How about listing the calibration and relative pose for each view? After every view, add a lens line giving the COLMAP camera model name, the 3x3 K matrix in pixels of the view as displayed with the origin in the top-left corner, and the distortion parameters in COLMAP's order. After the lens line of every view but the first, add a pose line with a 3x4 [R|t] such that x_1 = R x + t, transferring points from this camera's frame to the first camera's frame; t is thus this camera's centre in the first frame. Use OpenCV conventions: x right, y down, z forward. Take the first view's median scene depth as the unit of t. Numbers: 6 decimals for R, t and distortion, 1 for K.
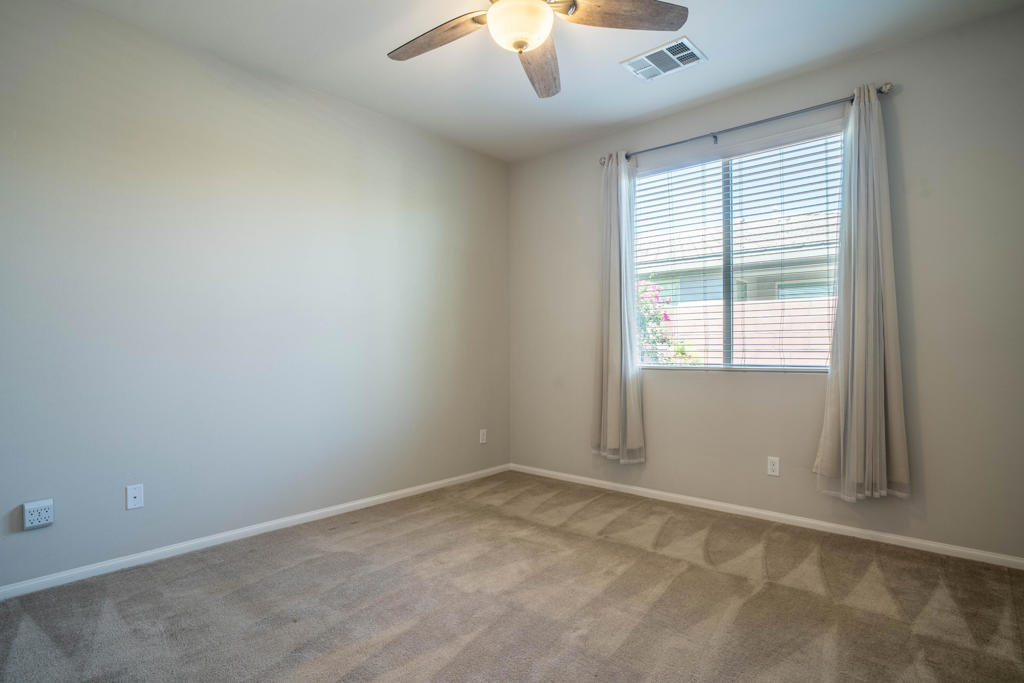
lens RADIAL K [[533.6, 0, 495.1], [0, 533.6, 337.5], [0, 0, 1]] dist [-0.018338, 0.005217]
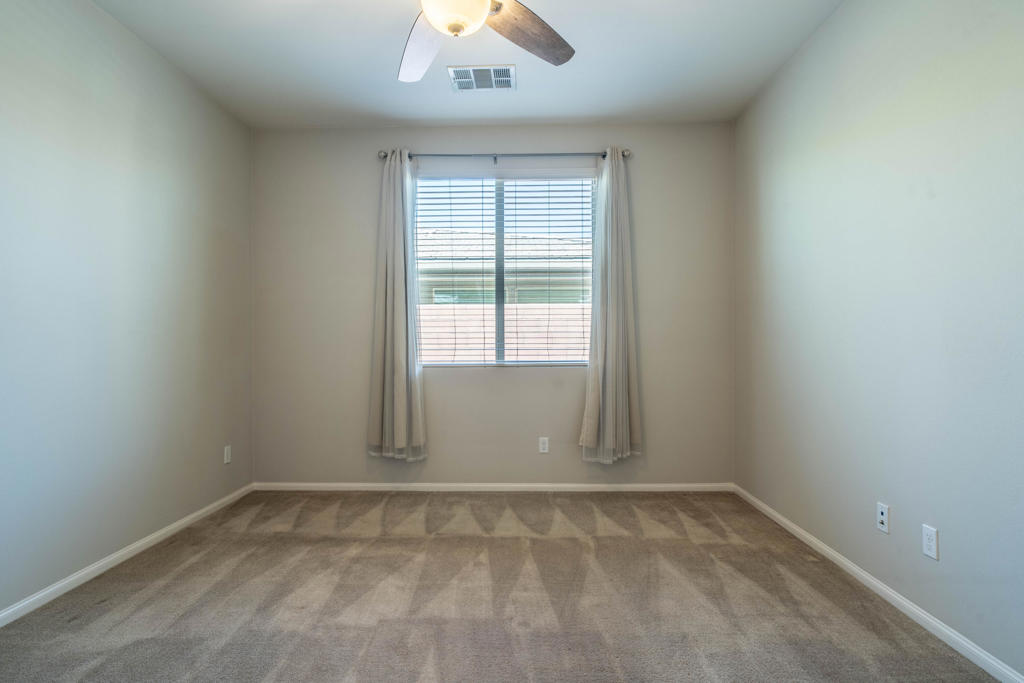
lens RADIAL K [[533.6, 0, 511.8], [0, 533.6, 339.1], [0, 0, 1]] dist [-0.018338, 0.005217]
pose [[0.760105, 0.006861, 0.649764, -0.332964], [-0.010123, 0.999948, 0.001283, 0.002497], [-0.649722, -0.007553, 0.760135, 0.141970]]
